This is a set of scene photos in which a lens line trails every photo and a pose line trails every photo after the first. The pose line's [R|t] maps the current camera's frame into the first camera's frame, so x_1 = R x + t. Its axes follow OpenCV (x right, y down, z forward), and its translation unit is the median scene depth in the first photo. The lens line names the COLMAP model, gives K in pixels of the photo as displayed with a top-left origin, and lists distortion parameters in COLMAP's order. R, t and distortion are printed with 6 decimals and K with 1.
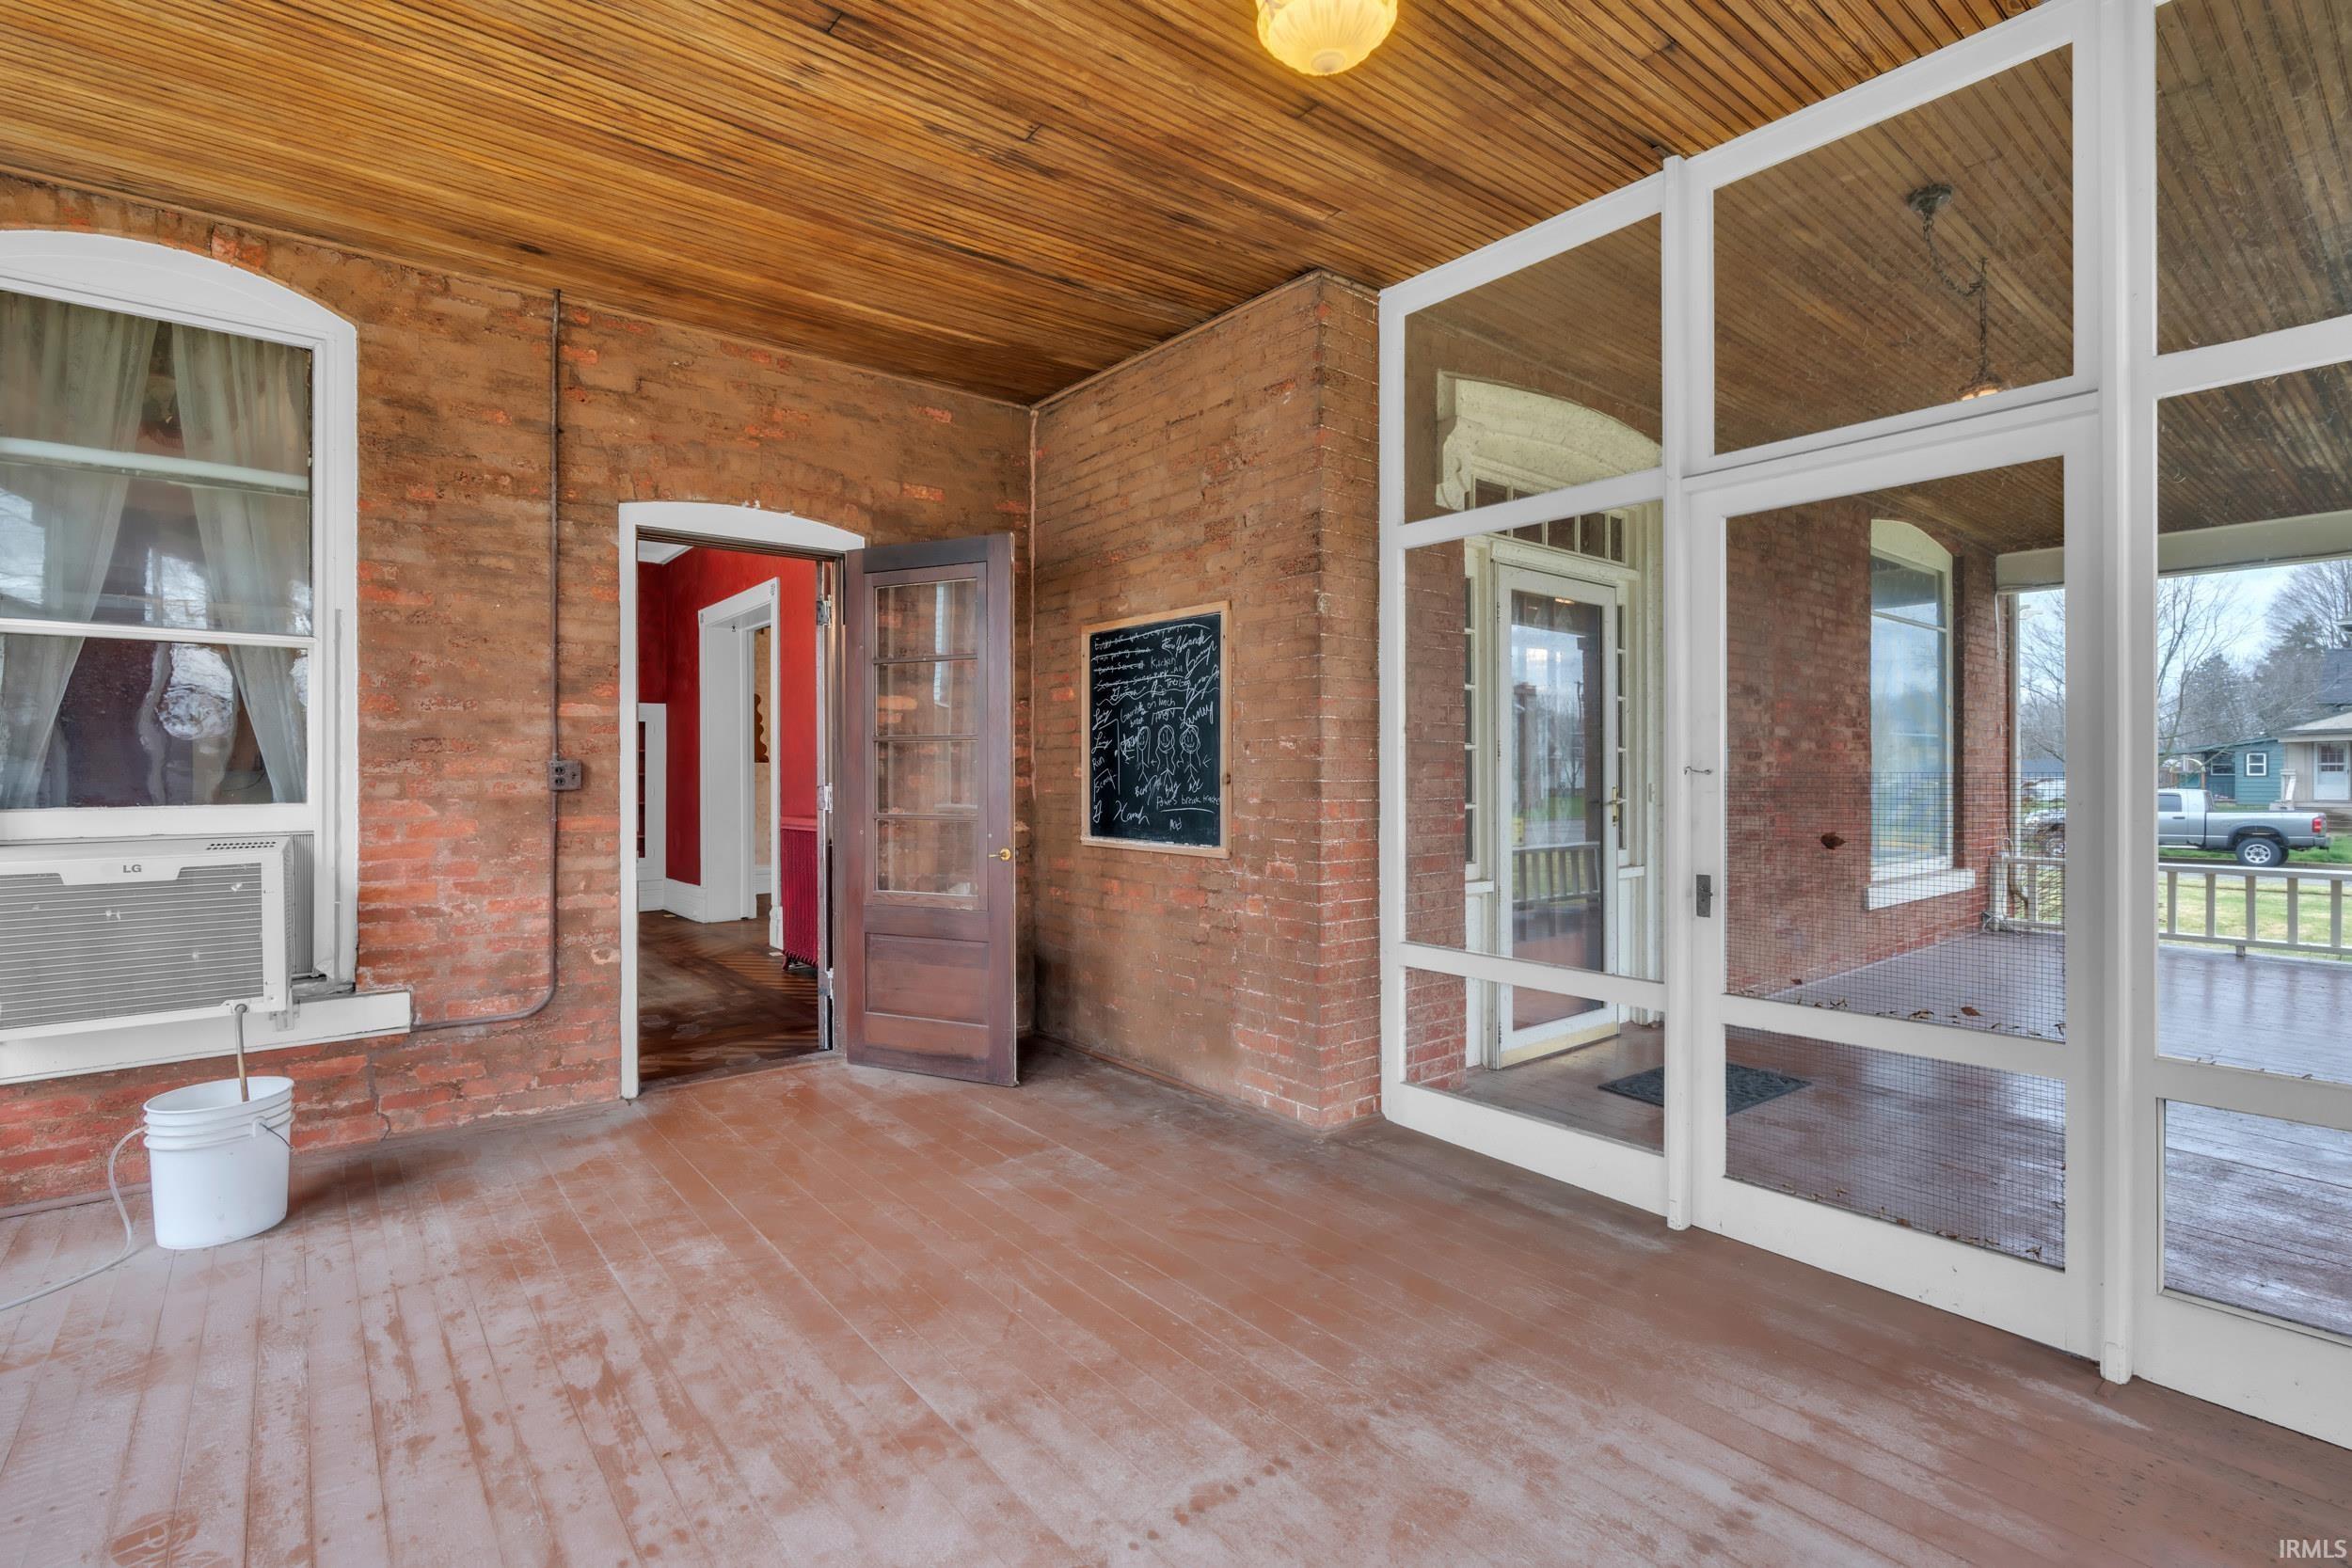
lens RADIAL K [[1082.8, 0, 1186.8], [0, 1082.8, 782.2], [0, 0, 1]] dist [-0.009365, 0.000125]
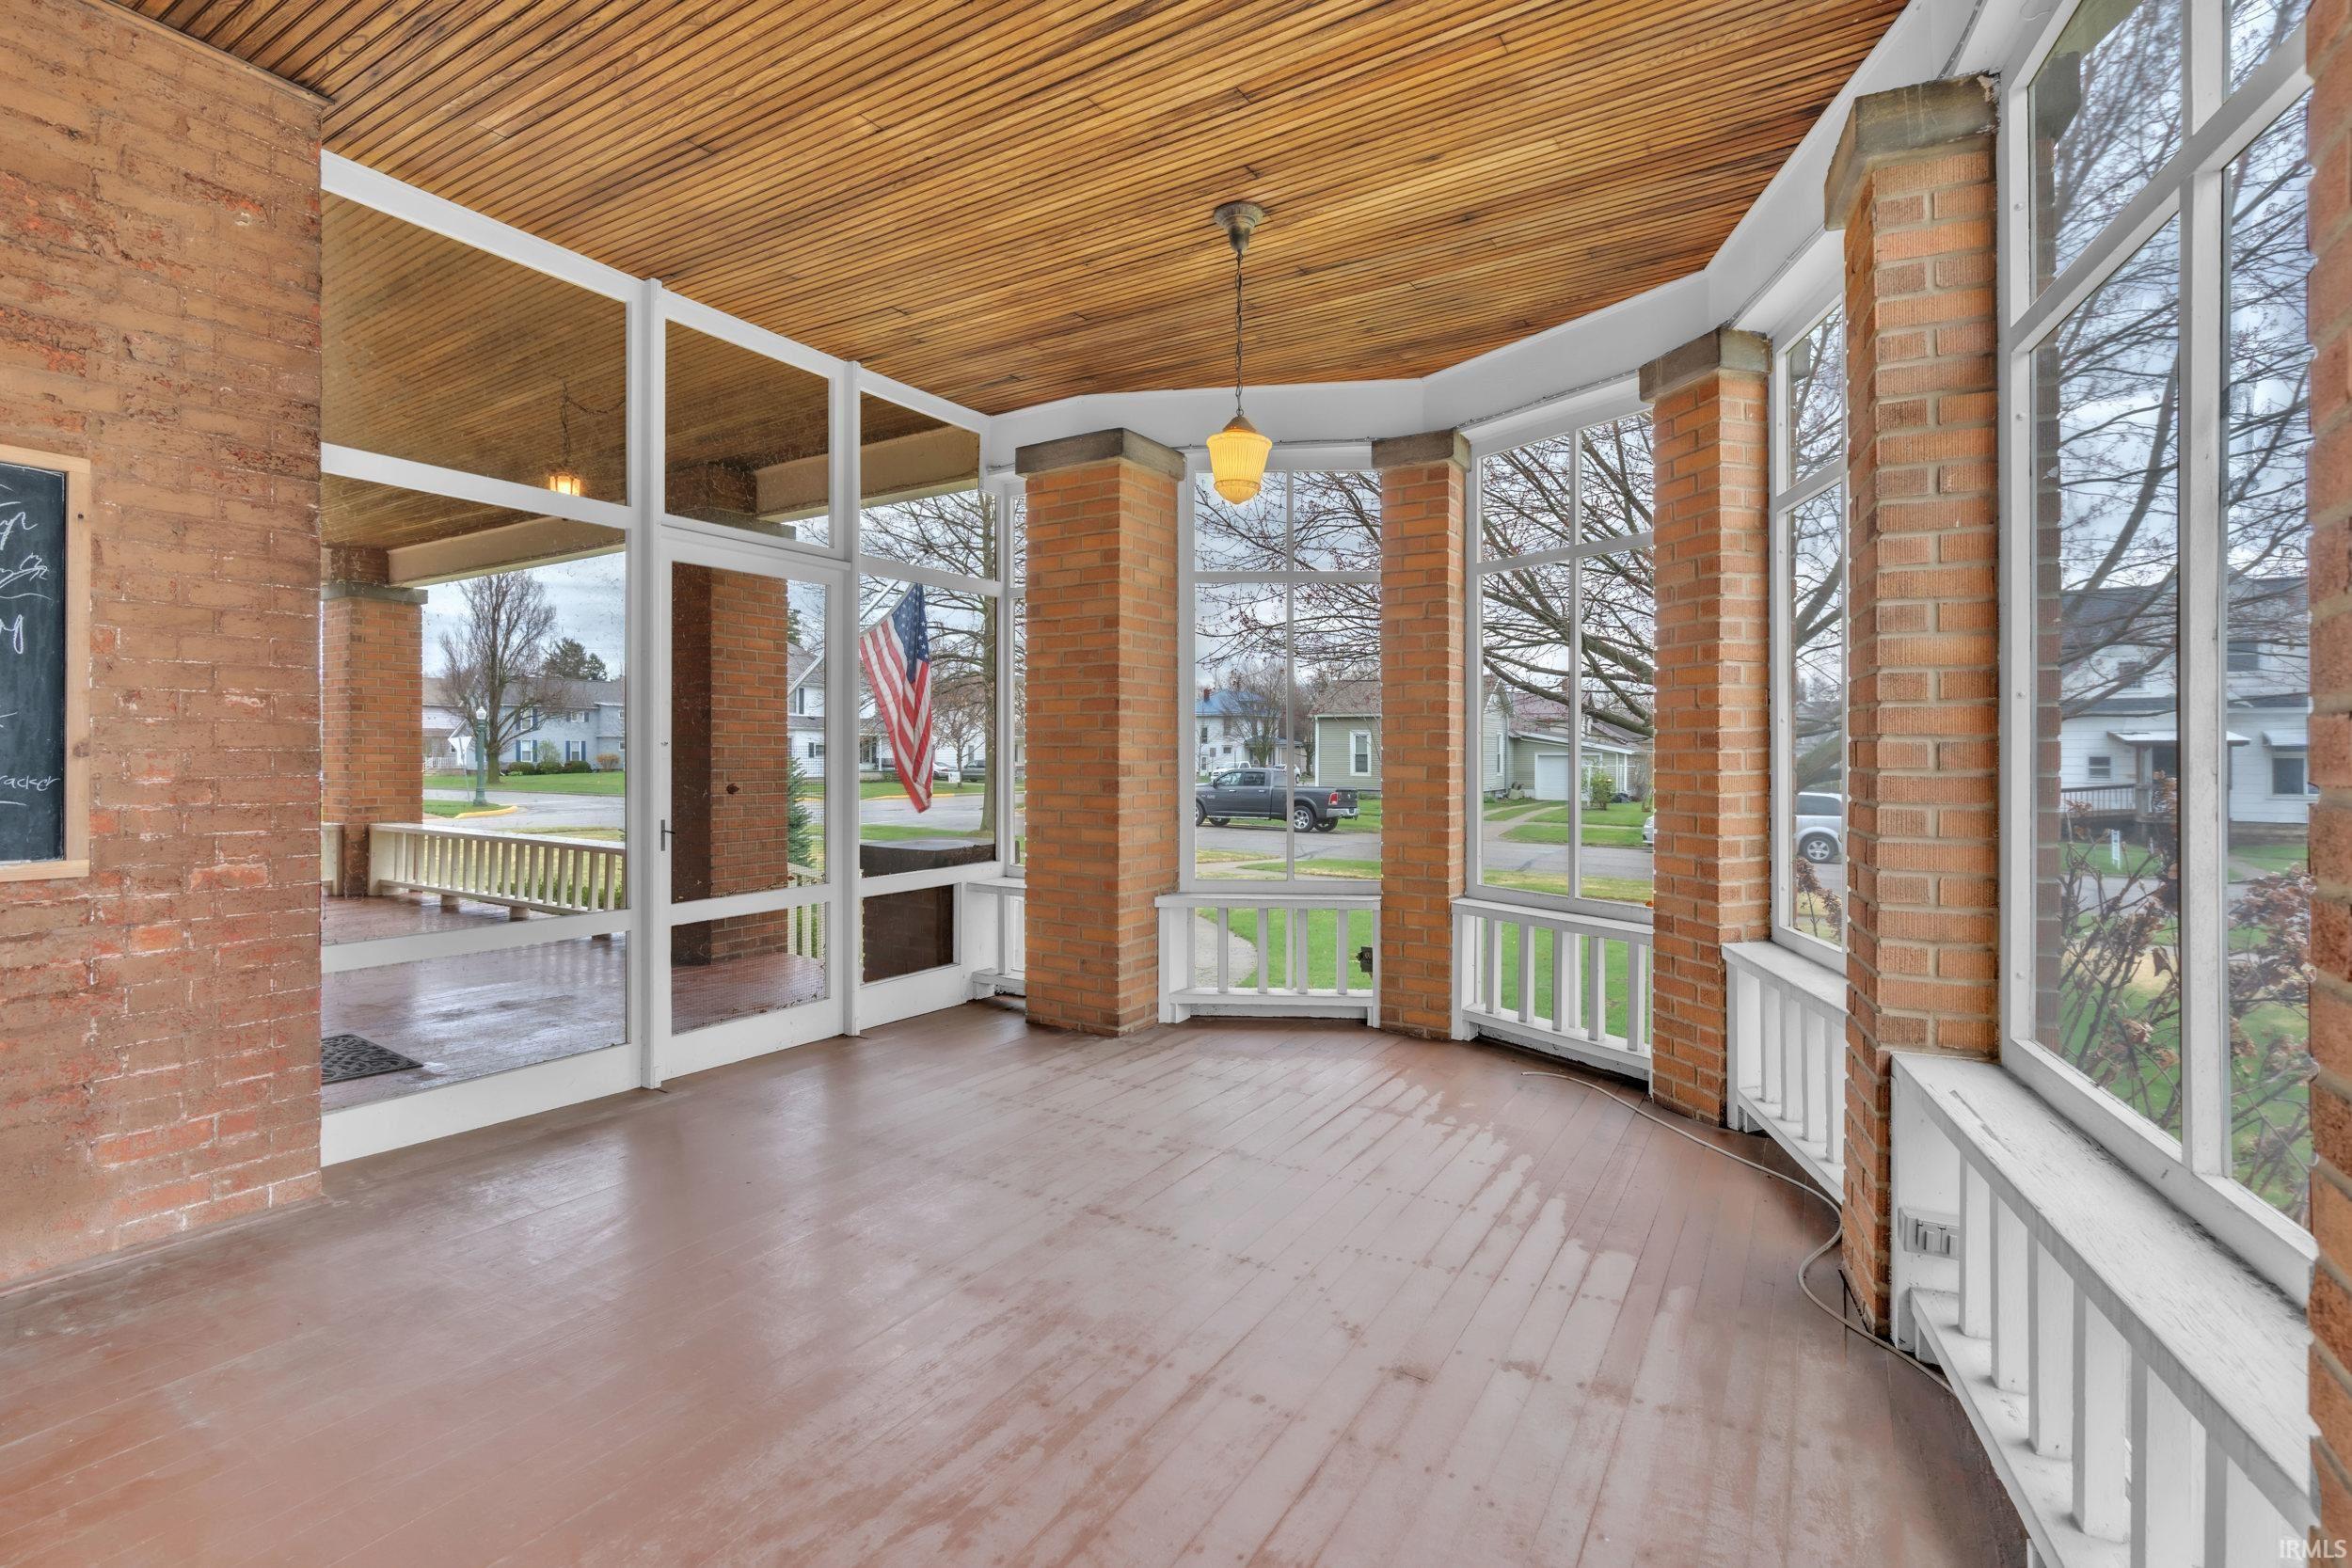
lens RADIAL K [[1081.7, 0, 1202.4], [0, 1081.7, 743.8], [0, 0, 1]] dist [-0.003779, 0.000734]
pose [[-0.347613, 0.004303, 0.937628, -0.993627], [-0.000623, 0.999988, -0.004820, -0.003105], [-0.937638, -0.002259, -0.347606, 0.803004]]
